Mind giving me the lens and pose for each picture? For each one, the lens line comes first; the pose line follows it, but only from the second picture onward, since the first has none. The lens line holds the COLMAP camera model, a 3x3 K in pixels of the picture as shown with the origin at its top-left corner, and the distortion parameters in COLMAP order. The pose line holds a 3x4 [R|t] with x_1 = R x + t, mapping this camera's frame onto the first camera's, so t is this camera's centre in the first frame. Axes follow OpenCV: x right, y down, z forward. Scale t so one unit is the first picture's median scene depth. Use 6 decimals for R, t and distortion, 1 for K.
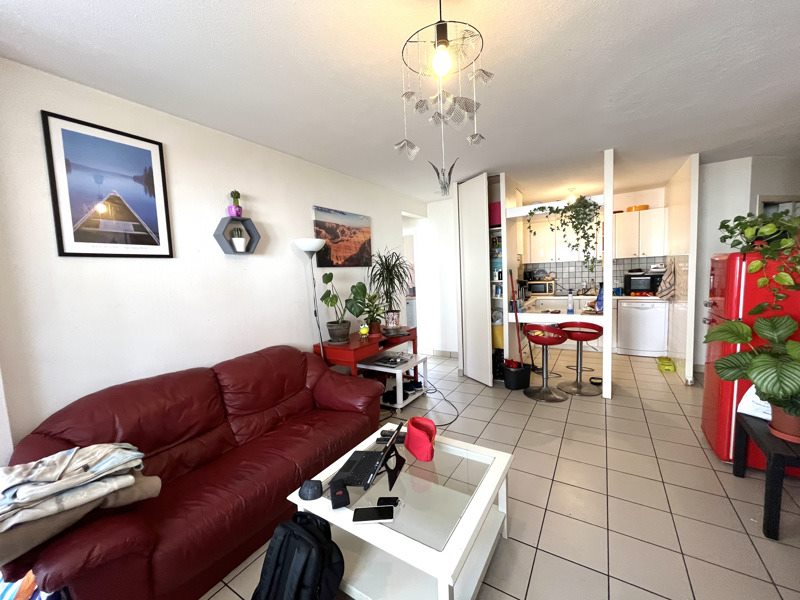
lens RADIAL K [[320.1, 0, 400.4], [0, 320.1, 300.5], [0, 0, 1]] dist [-0.008833, -0.000045]
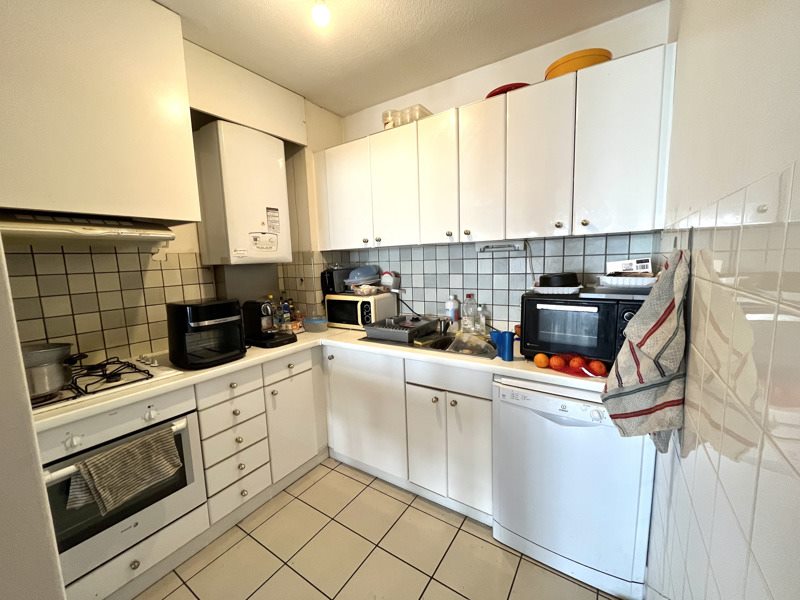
lens RADIAL K [[320.1, 0, 401.7], [0, 320.1, 300.5], [0, 0, 1]] dist [-0.008833, -0.000045]
pose [[0.999263, 0.023250, -0.030551, 0.616741], [-0.021983, 0.998910, 0.041188, -0.085300], [0.031475, -0.040486, 0.998684, 0.712728]]
